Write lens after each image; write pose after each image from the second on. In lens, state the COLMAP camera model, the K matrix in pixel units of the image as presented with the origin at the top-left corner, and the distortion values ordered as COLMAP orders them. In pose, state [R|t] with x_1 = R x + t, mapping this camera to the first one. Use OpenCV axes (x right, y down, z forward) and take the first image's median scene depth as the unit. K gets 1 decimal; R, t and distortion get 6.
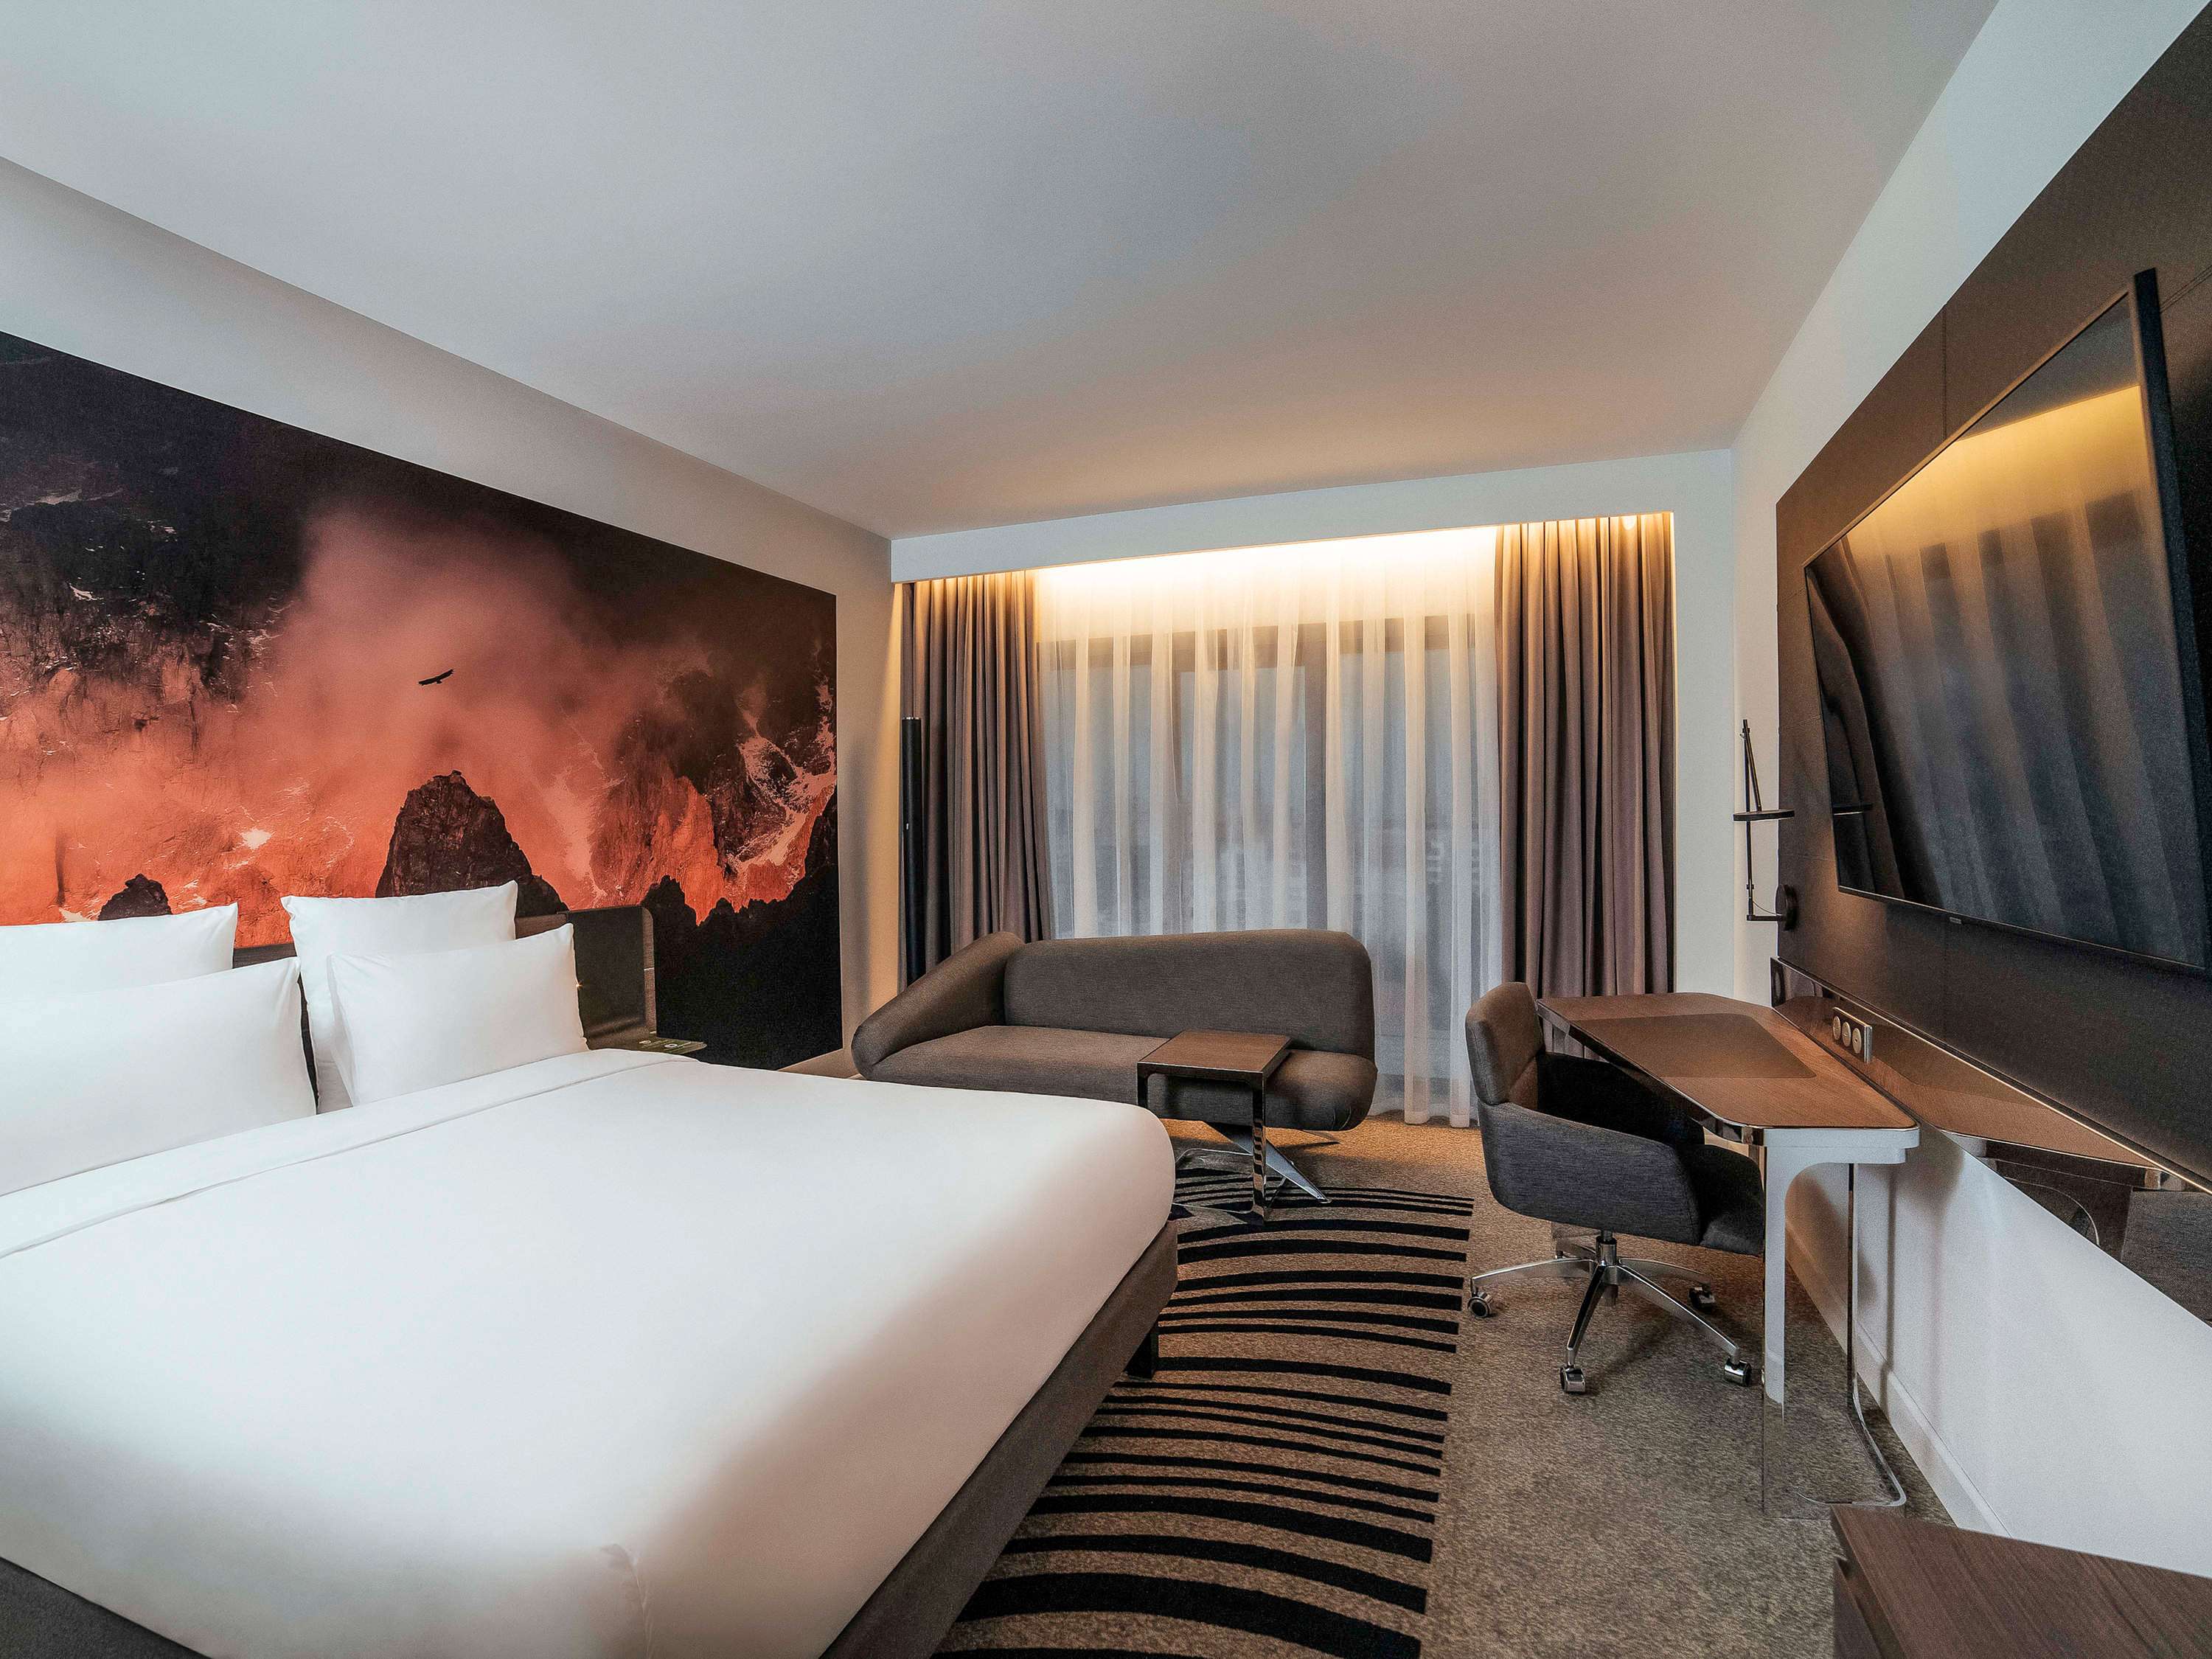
lens RADIAL K [[1040.0, 0, 1098.9], [0, 1040.0, 831.0], [0, 0, 1]] dist [0.000785, 0.000671]
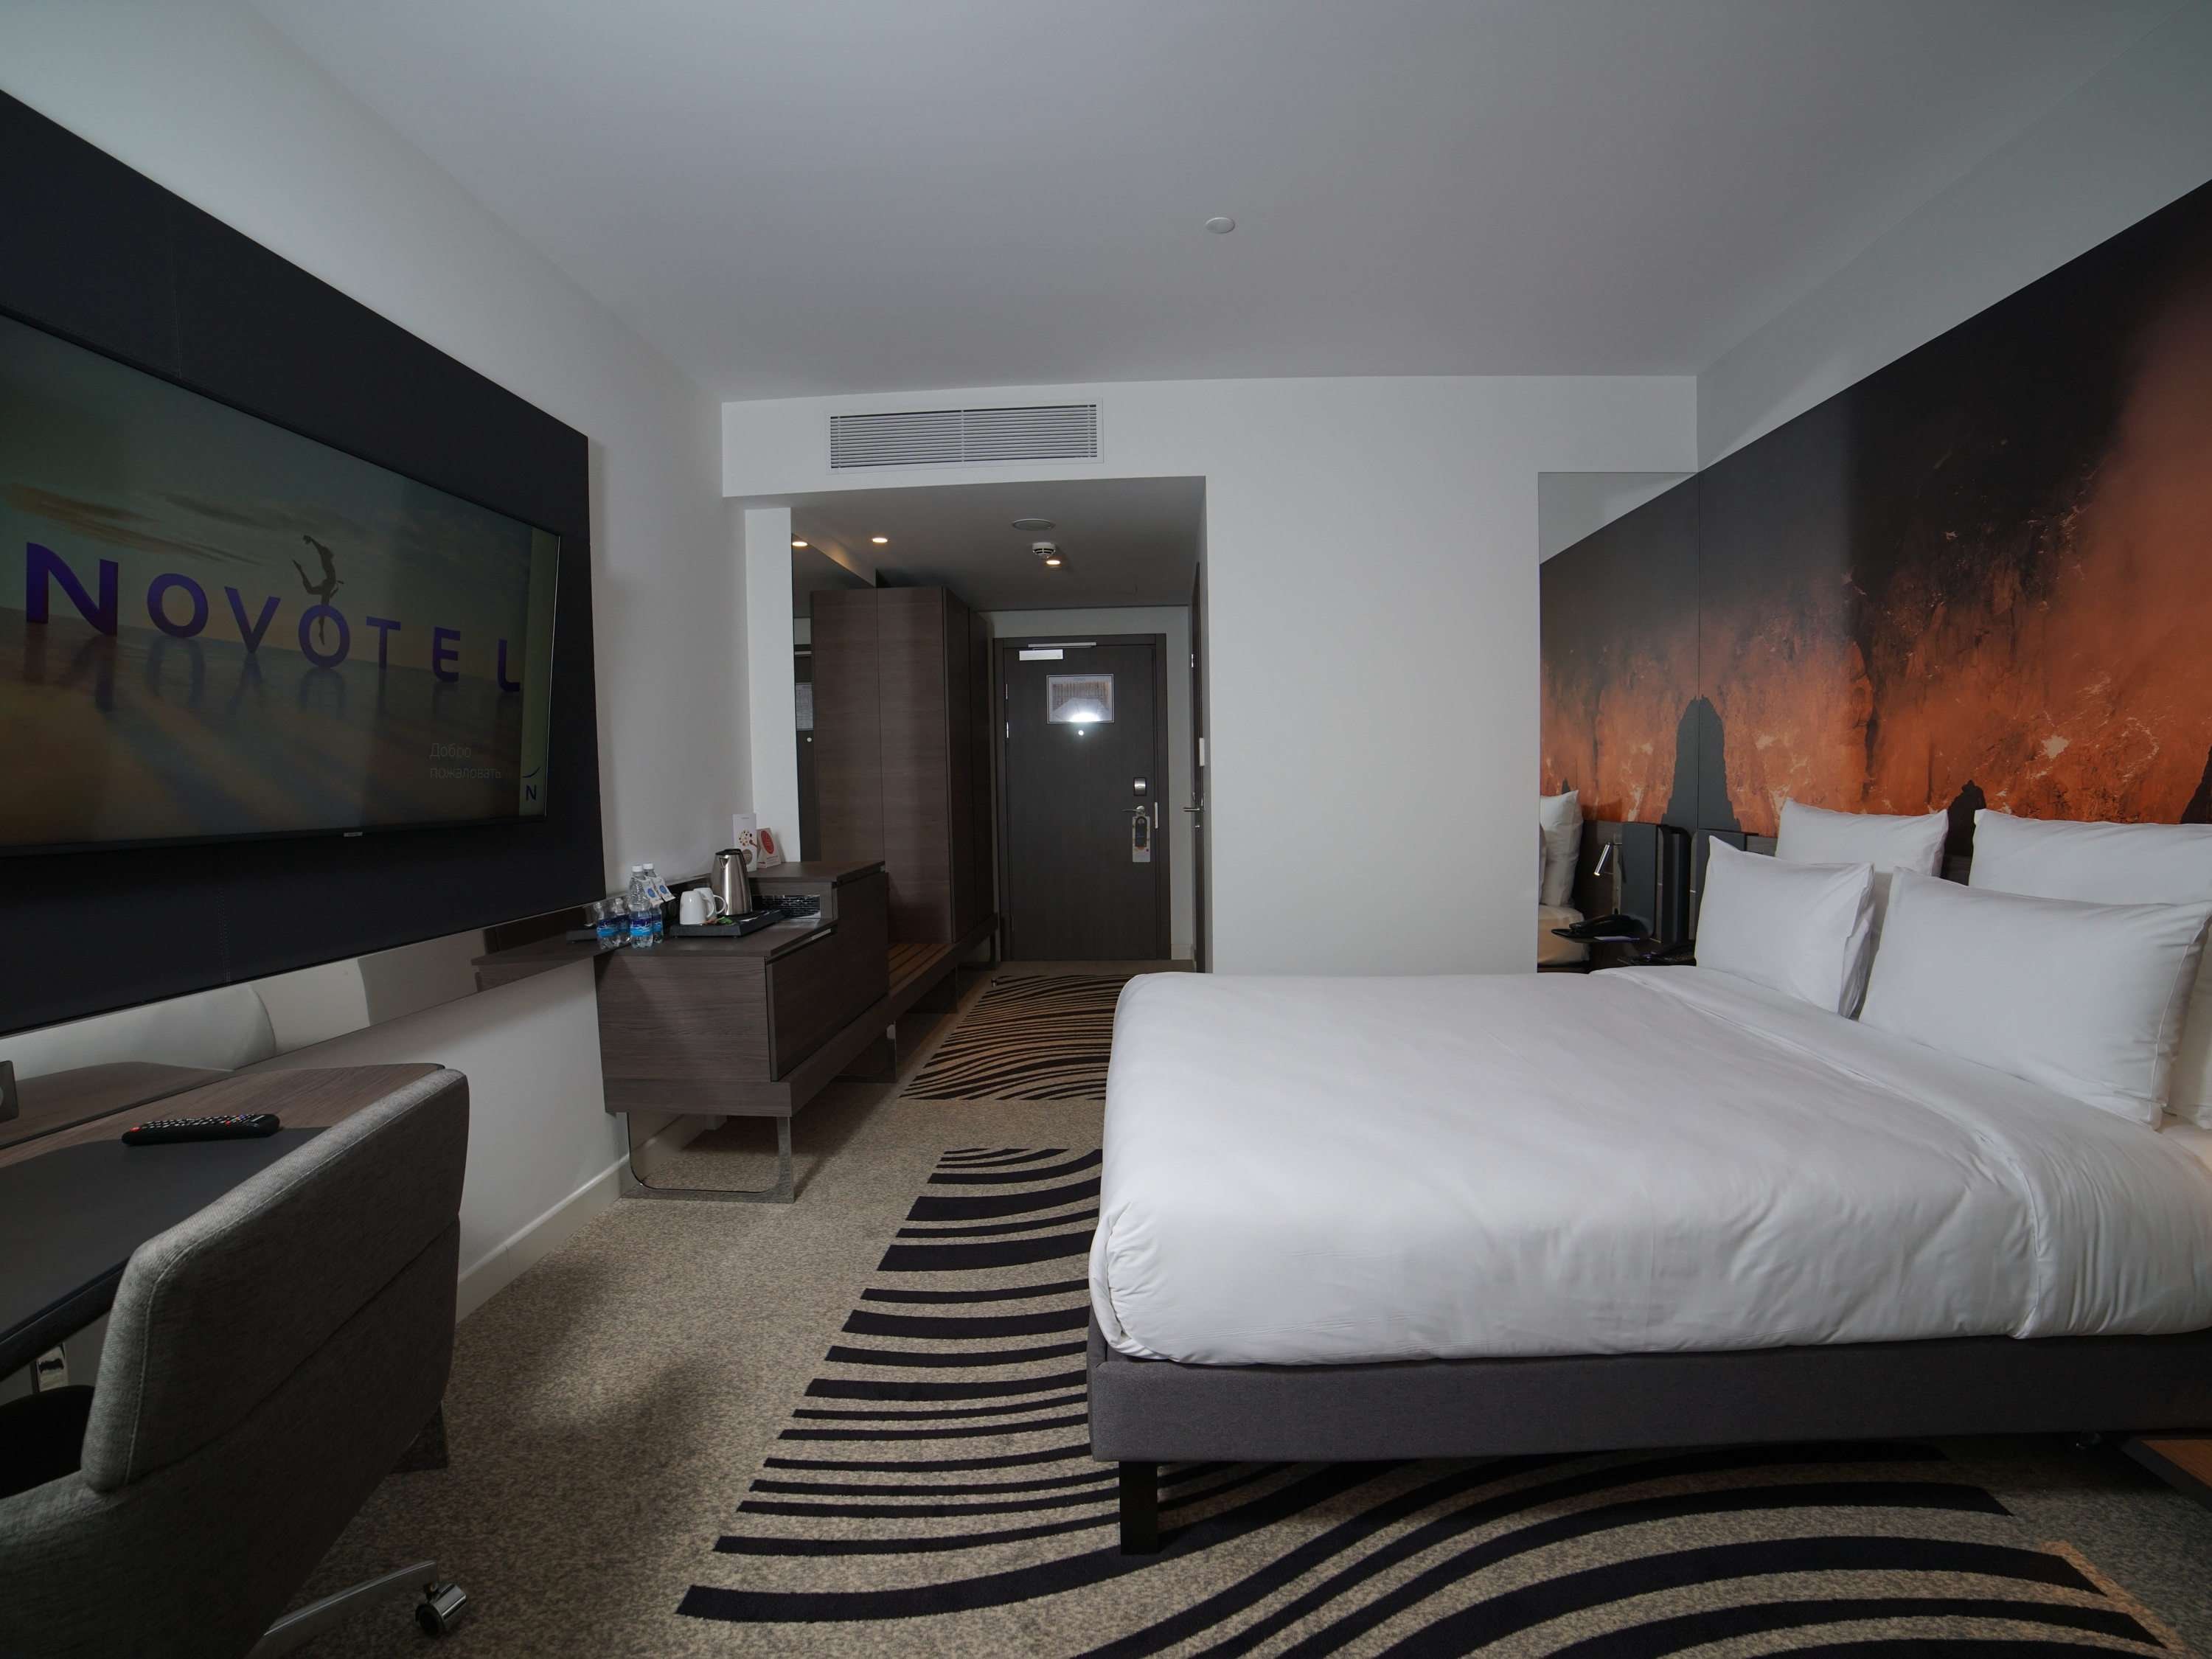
lens RADIAL K [[1040.0, 0, 1098.9], [0, 1040.0, 831.0], [0, 0, 1]] dist [0.000785, 0.000671]
pose [[-0.946604, 0.040825, -0.319803, 0.284715], [0.020416, 0.997550, 0.066911, 0.003254], [0.321751, 0.056809, -0.945118, 1.718306]]
